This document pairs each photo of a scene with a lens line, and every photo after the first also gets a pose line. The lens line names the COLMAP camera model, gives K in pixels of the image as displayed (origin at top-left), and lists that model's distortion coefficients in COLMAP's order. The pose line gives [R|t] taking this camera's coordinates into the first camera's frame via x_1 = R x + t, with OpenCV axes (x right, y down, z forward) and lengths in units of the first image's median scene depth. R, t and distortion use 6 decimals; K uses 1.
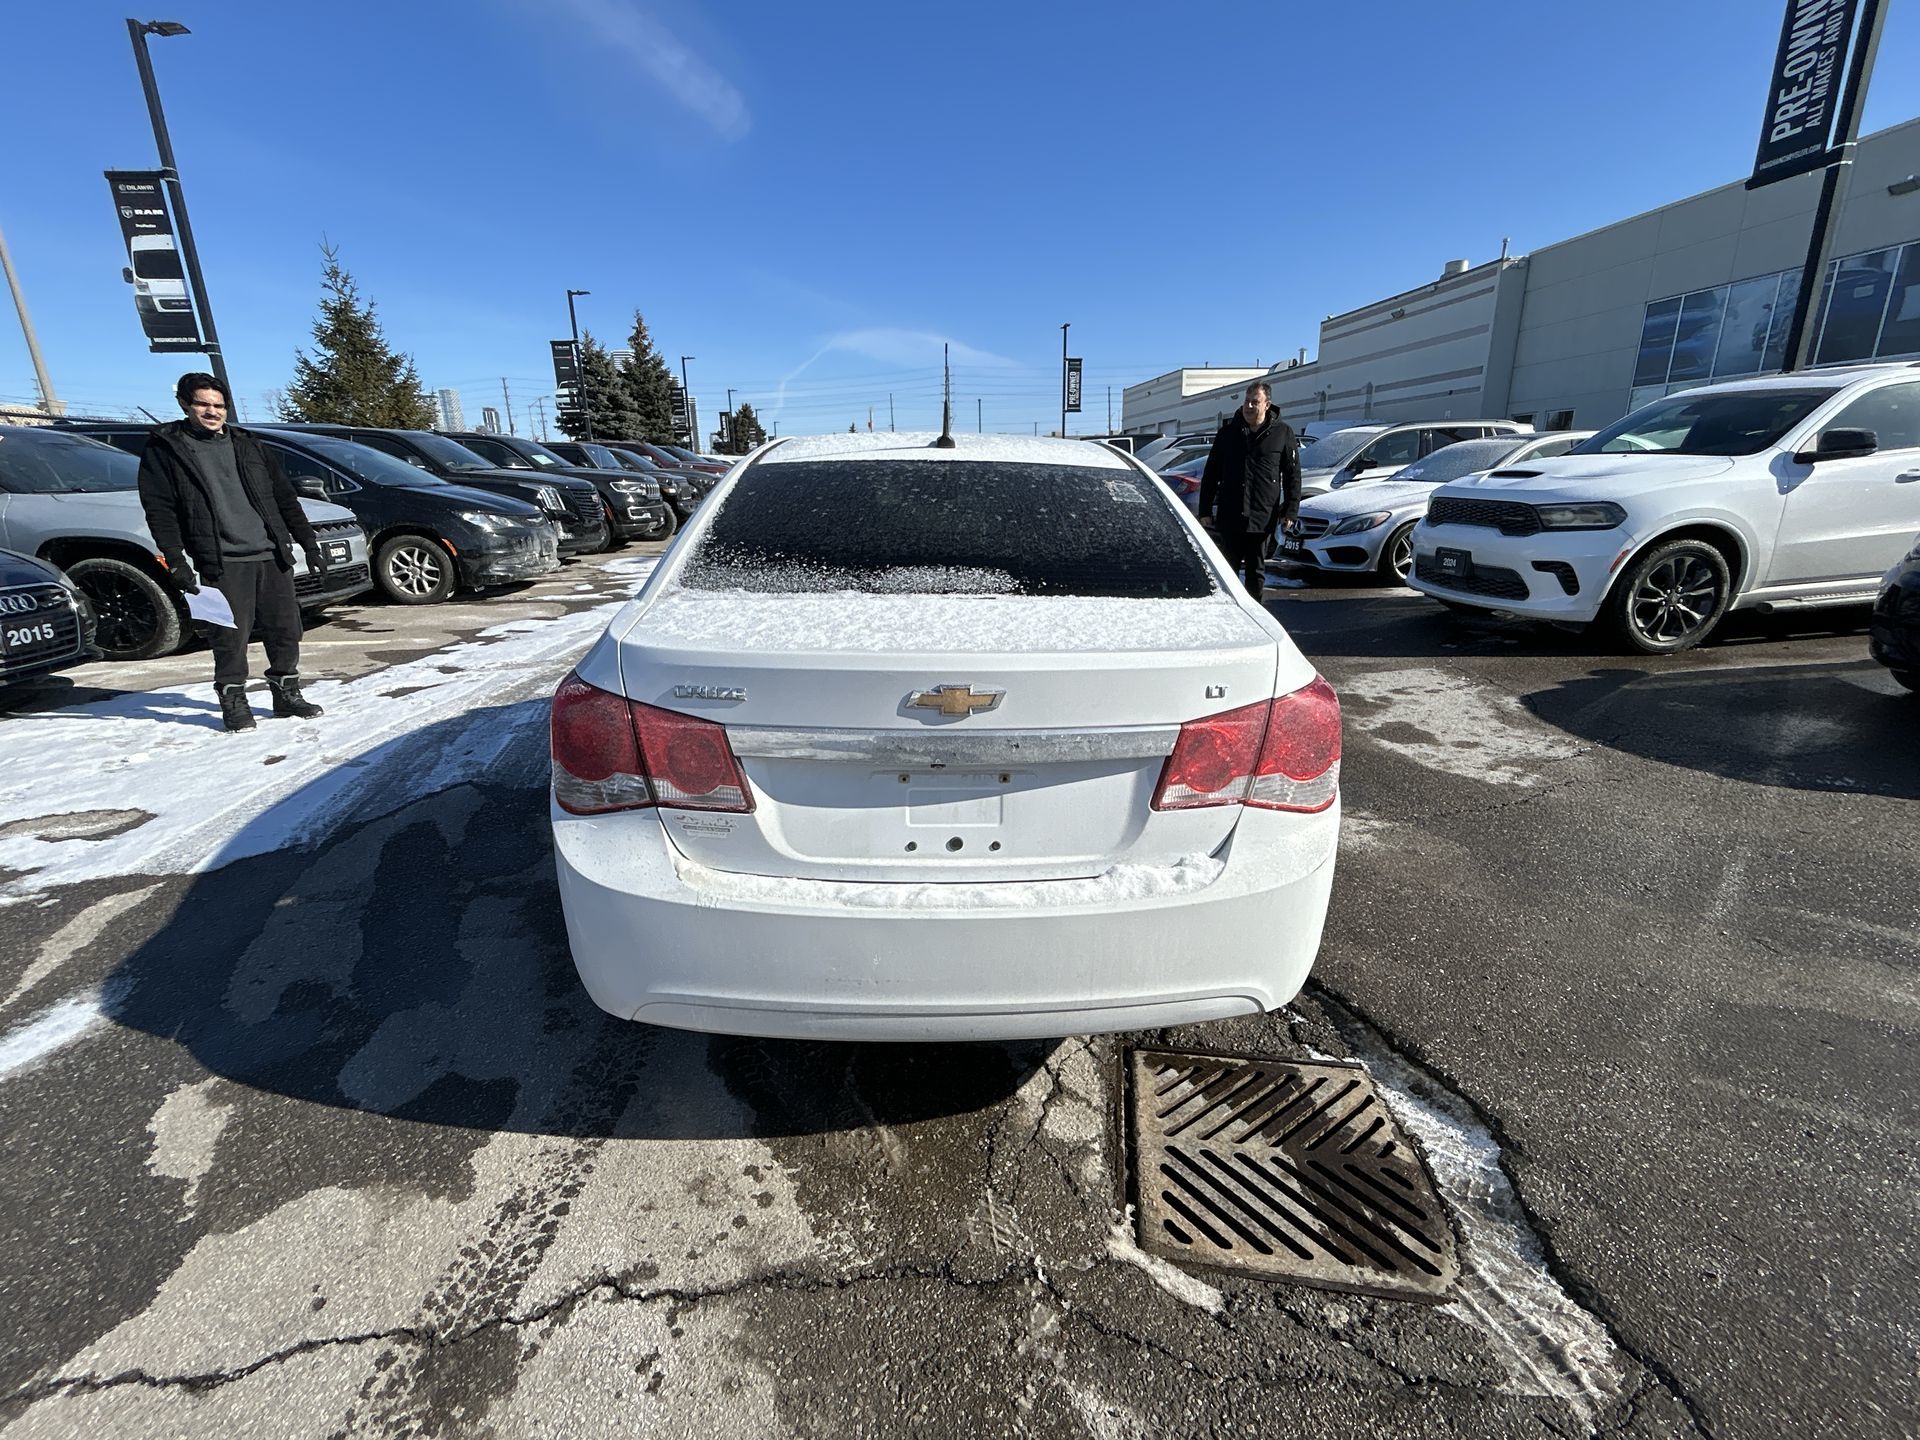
lens RADIAL K [[836.0, 0, 958.8], [0, 836.0, 715.3], [0, 0, 1]] dist [-0.006777, 0.003252]
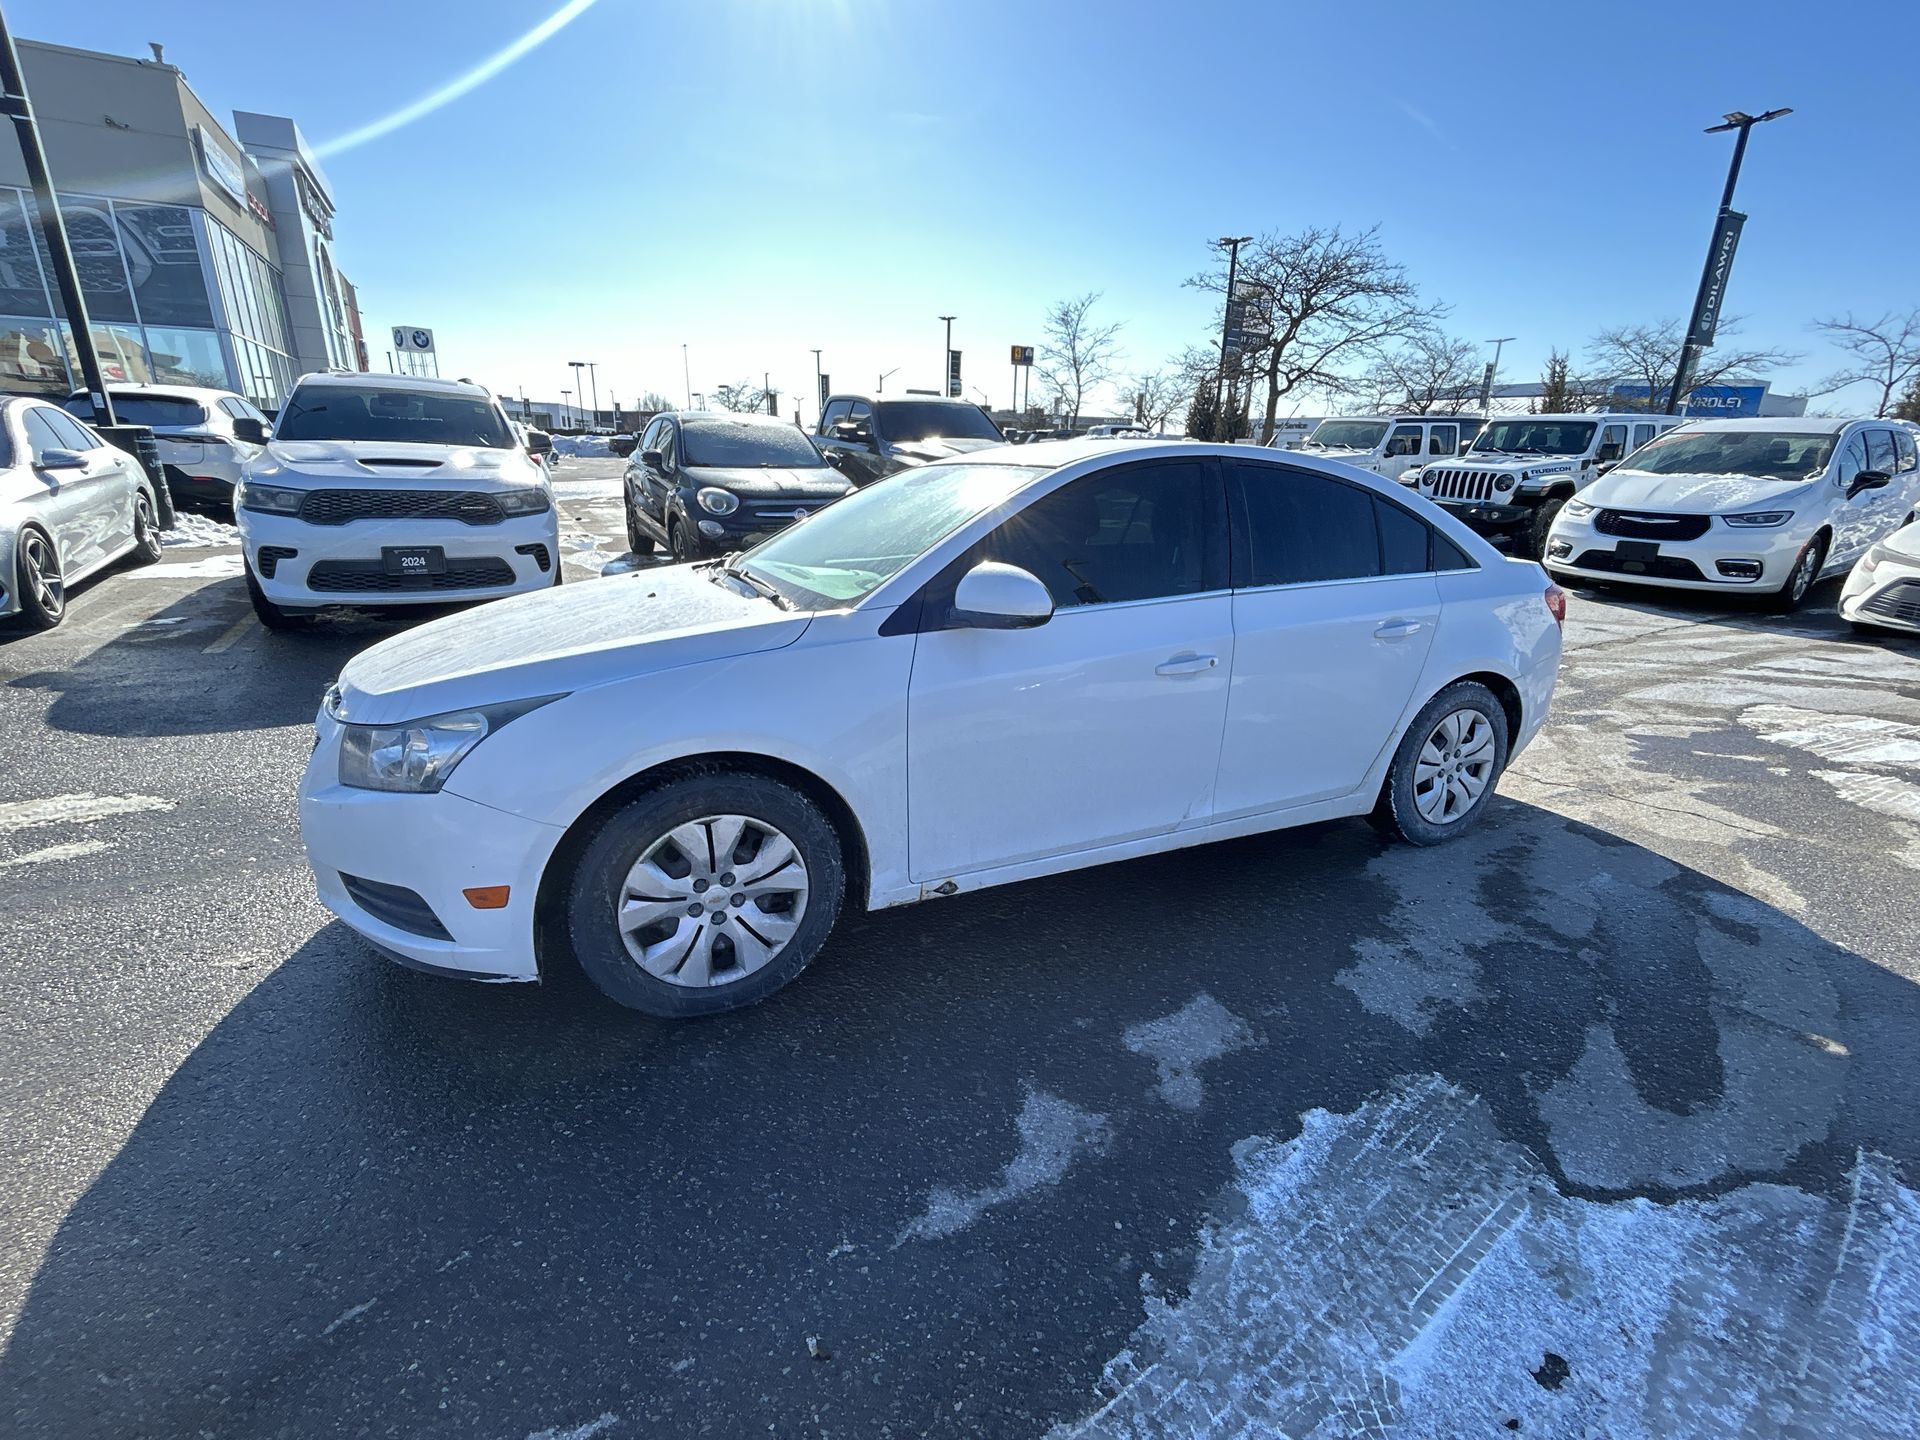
lens RADIAL K [[836.0, 0, 959.5], [0, 836.0, 715.0], [0, 0, 1]] dist [-0.006777, 0.003252]
pose [[-0.397588, -0.266335, 0.878060, -0.232450], [0.235631, 0.895219, 0.378234, -0.116667], [-0.886793, 0.357279, -0.293172, 0.395543]]
